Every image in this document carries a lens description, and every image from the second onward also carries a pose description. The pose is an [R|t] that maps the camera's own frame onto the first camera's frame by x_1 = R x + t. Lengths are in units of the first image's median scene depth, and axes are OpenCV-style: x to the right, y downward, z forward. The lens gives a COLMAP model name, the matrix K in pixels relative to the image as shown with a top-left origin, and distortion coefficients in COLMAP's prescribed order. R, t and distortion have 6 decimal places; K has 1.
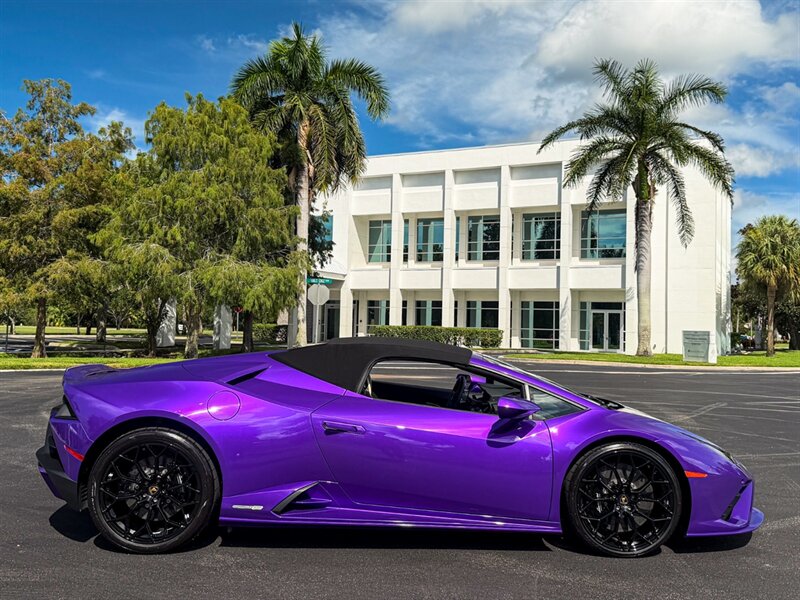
lens RADIAL K [[797.7, 0, 411.4], [0, 797.7, 290.6], [0, 0, 1]] dist [0.068035, 0.000000]
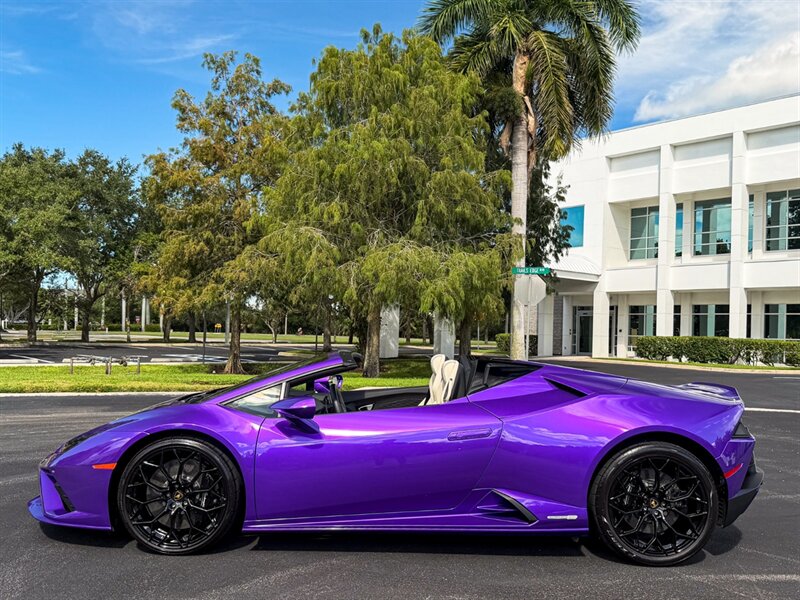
lens RADIAL K [[743.6, 0, 398.3], [0, 743.6, 318.0], [0, 0, 1]] dist [0.033066, 0.000000]
pose [[0.929806, -0.009332, -0.367932, 0.007140], [0.016471, 0.999732, 0.016268, 0.009576], [0.367681, -0.021186, 0.929711, 0.215285]]
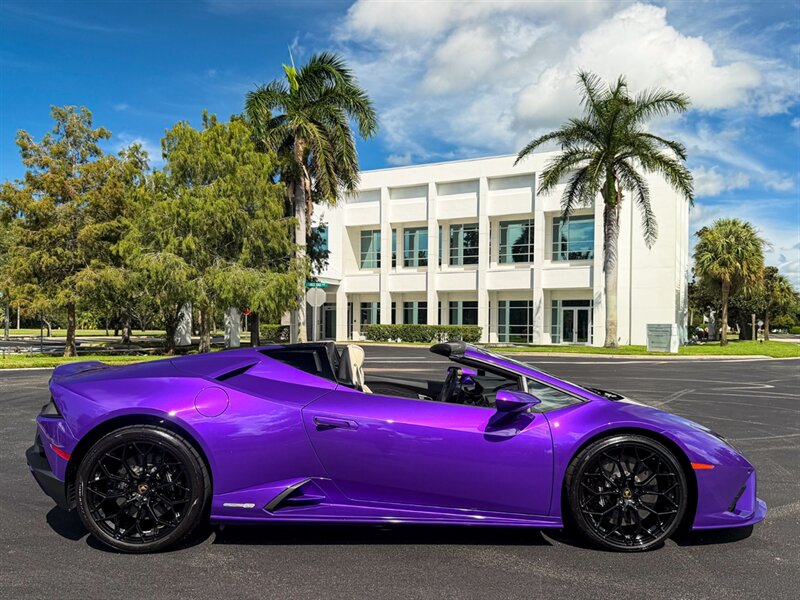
lens RADIAL K [[700.9, 0, 379.8], [0, 700.9, 330.9], [0, 0, 1]] dist [0.067300, -0.026804]
pose [[0.999470, -0.015345, -0.028714, -0.000545], [0.016830, 0.998495, 0.052201, 0.001624], [0.027870, -0.052656, 0.998224, 0.015622]]
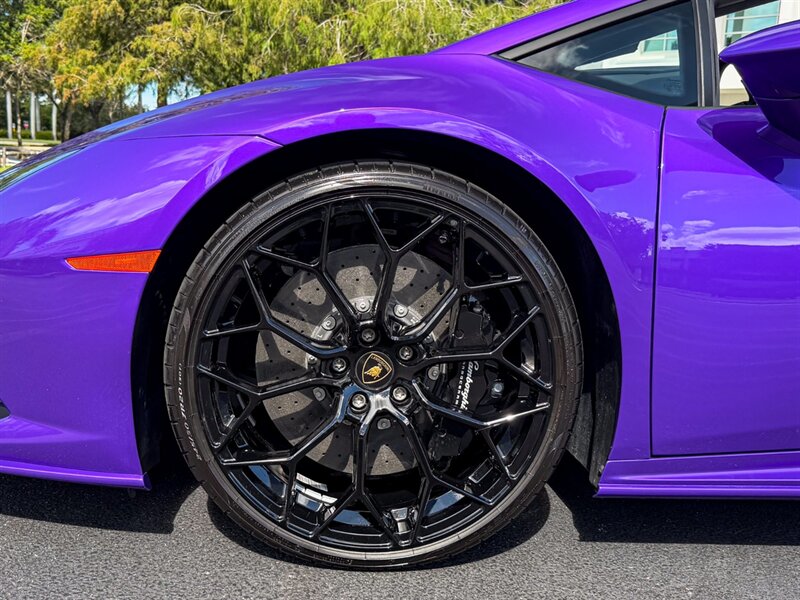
lens RADIAL K [[844.8, 0, 364.9], [0, 844.8, 299.9], [0, 0, 1]] dist [-0.041733, 0.000000]
pose [[0.944828, 0.073899, -0.319121, -0.039840], [-0.005238, 0.977504, 0.210853, 0.022977], [0.327524, -0.197548, 0.923960, 0.260398]]
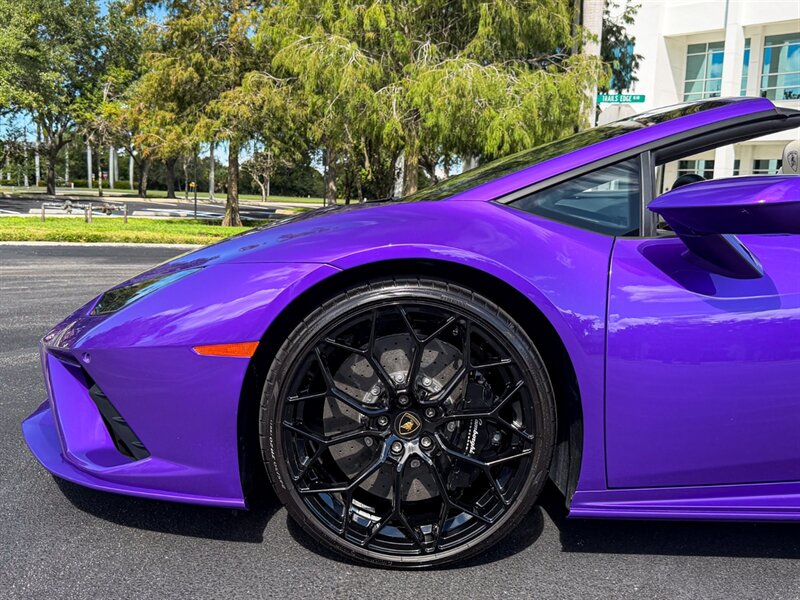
lens RADIAL K [[800.9, 0, 394.2], [0, 800.9, 298.2], [0, 0, 1]] dist [-0.011092, 0.000000]
pose [[0.933438, 0.056045, -0.354334, -0.036119], [0.002425, 0.986713, 0.162457, 0.019379], [0.358731, -0.152503, 0.920899, 0.252459]]
